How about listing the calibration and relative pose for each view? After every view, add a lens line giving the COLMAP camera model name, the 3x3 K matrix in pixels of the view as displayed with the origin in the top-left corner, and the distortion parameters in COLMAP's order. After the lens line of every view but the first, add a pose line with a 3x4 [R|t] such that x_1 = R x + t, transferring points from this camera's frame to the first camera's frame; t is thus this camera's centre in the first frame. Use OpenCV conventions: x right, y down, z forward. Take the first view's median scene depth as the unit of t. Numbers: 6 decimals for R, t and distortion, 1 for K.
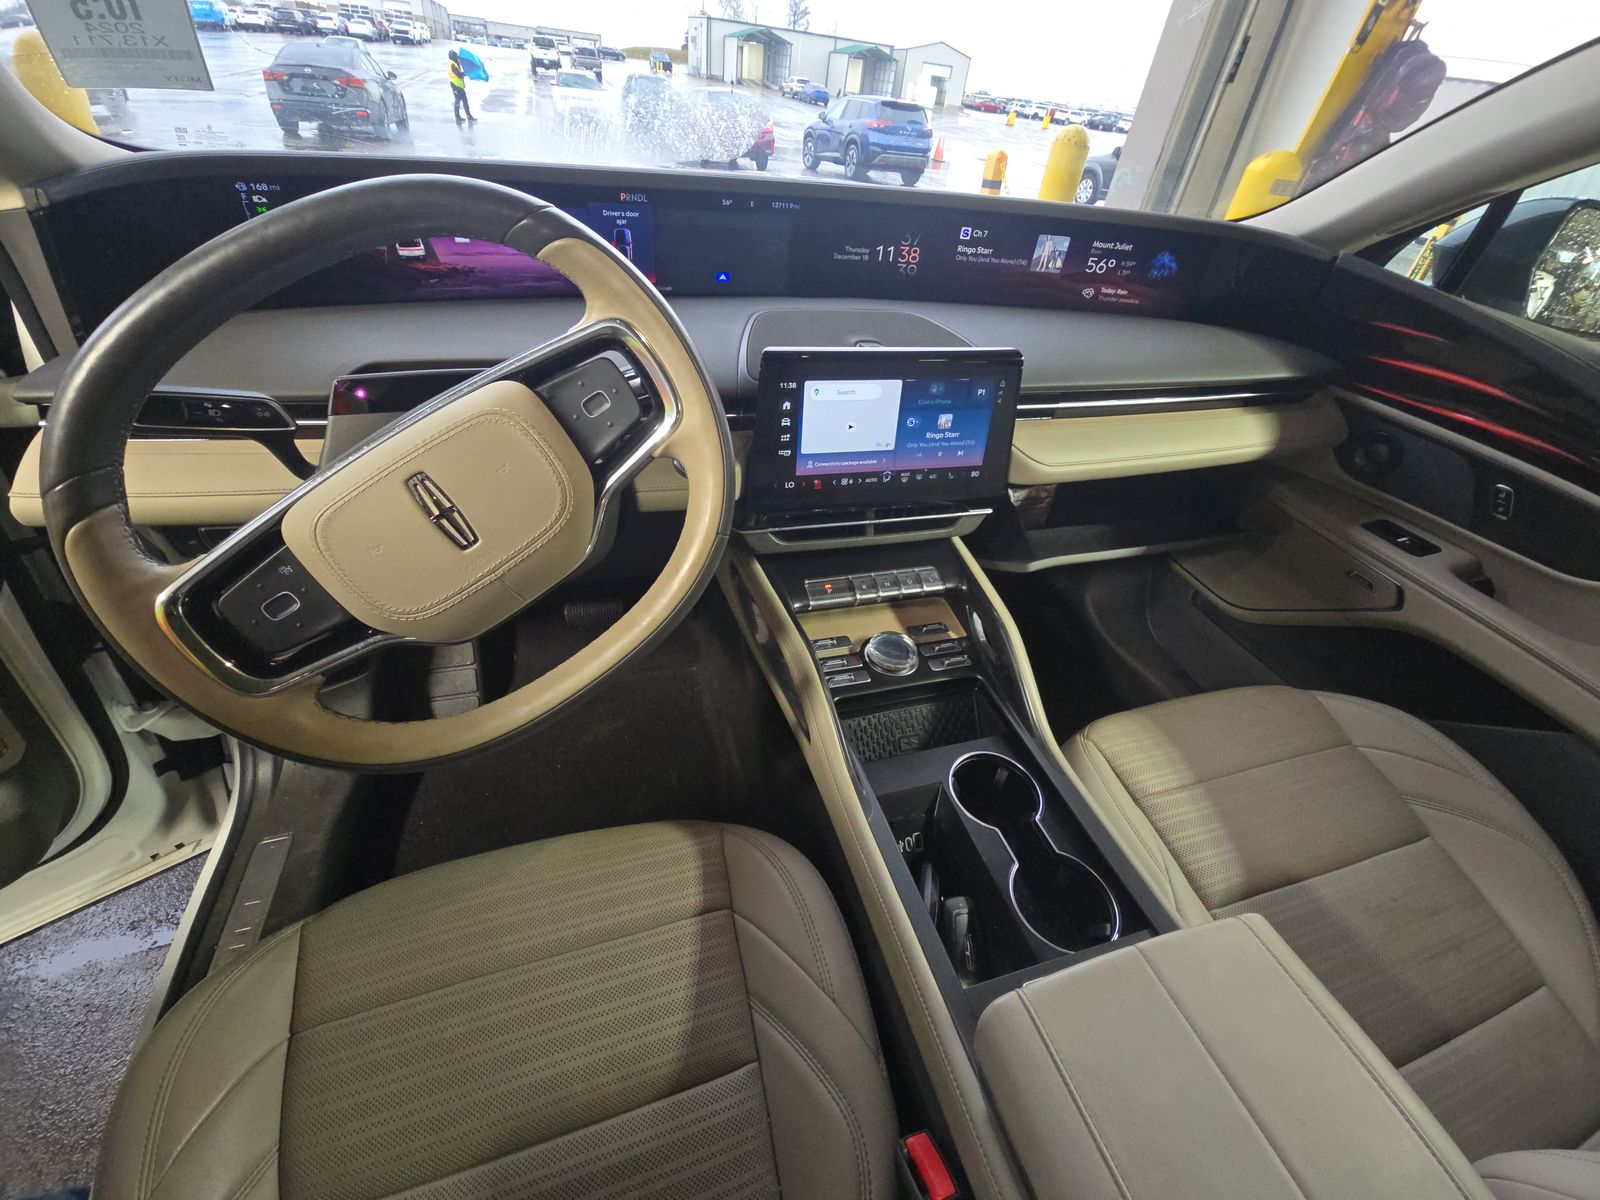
lens RADIAL K [[634.3, 0, 800.0], [0, 634.3, 600.0], [0, 0, 1]] dist [0.000639, 0.000065]
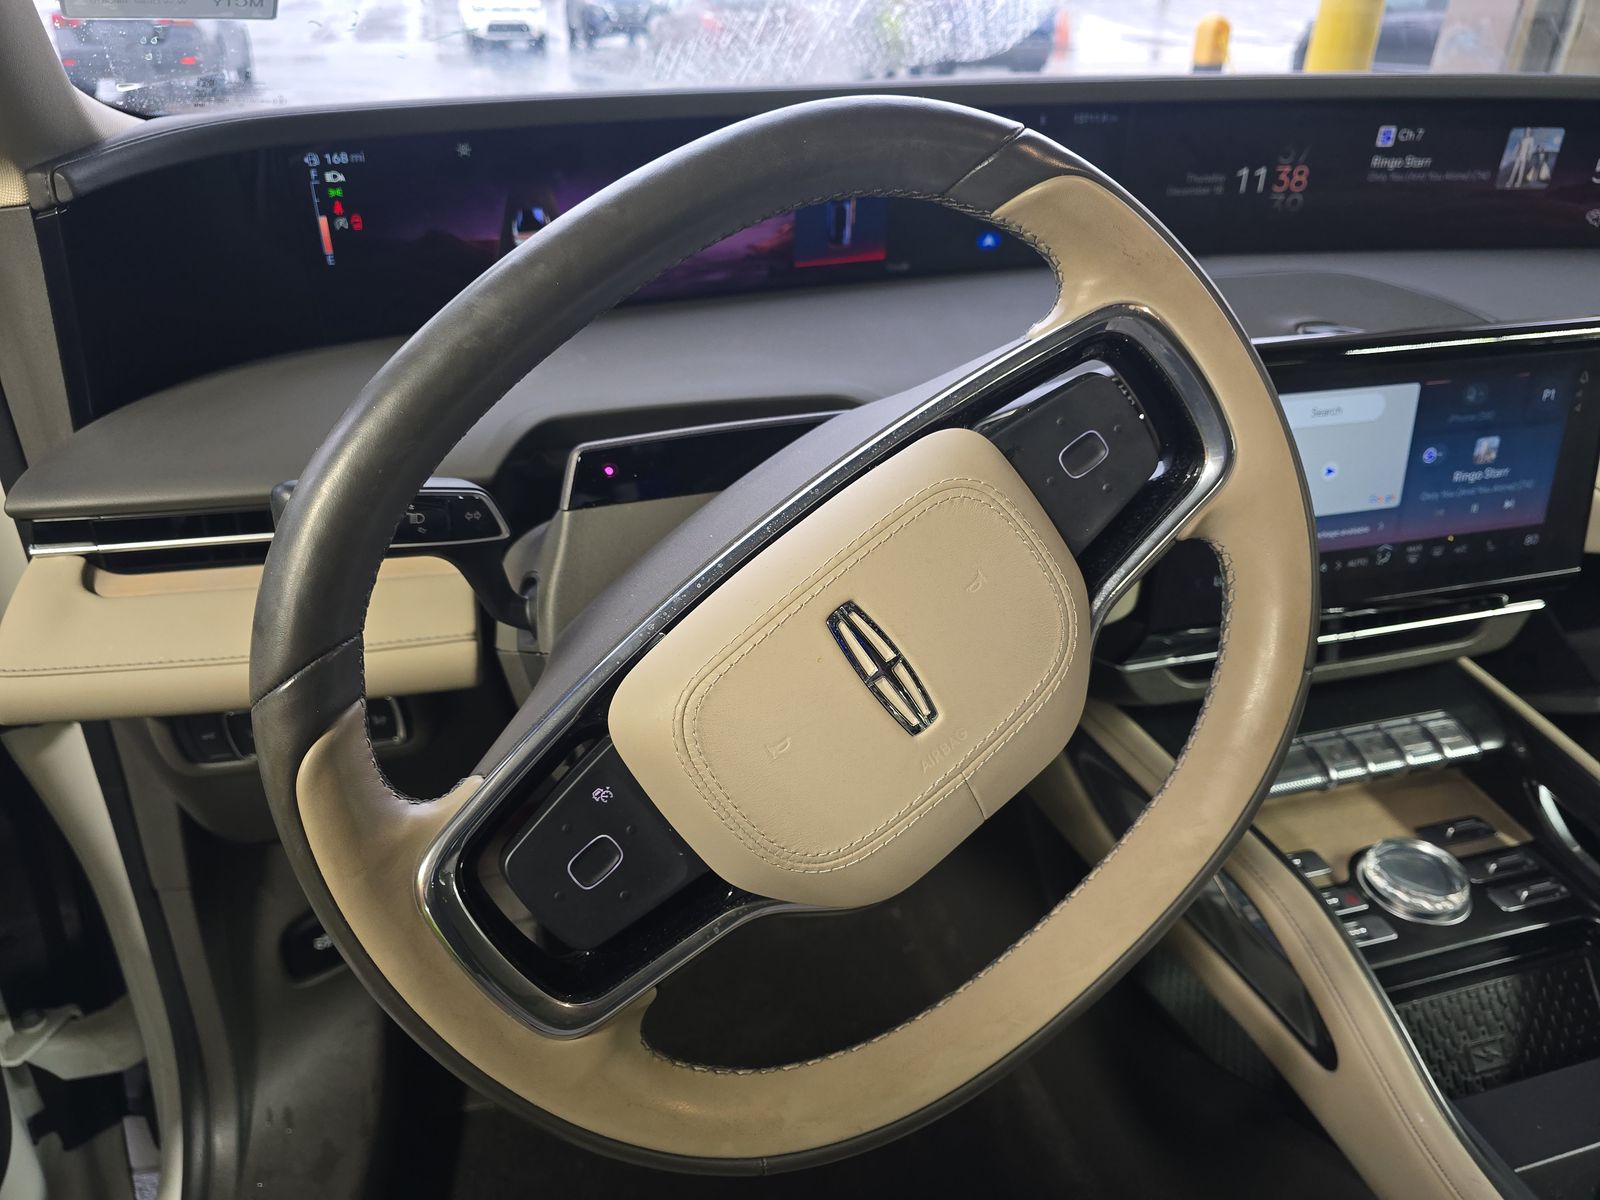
lens RADIAL K [[1082.5, 0, 799.7], [0, 1082.5, 633.1], [0, 0, 1]] dist [0.034609, -0.038349]
pose [[0.995981, -0.055226, -0.070507, -0.299183], [0.045758, 0.990528, -0.129461, -0.026762], [0.076988, 0.125714, 0.989075, 0.031676]]
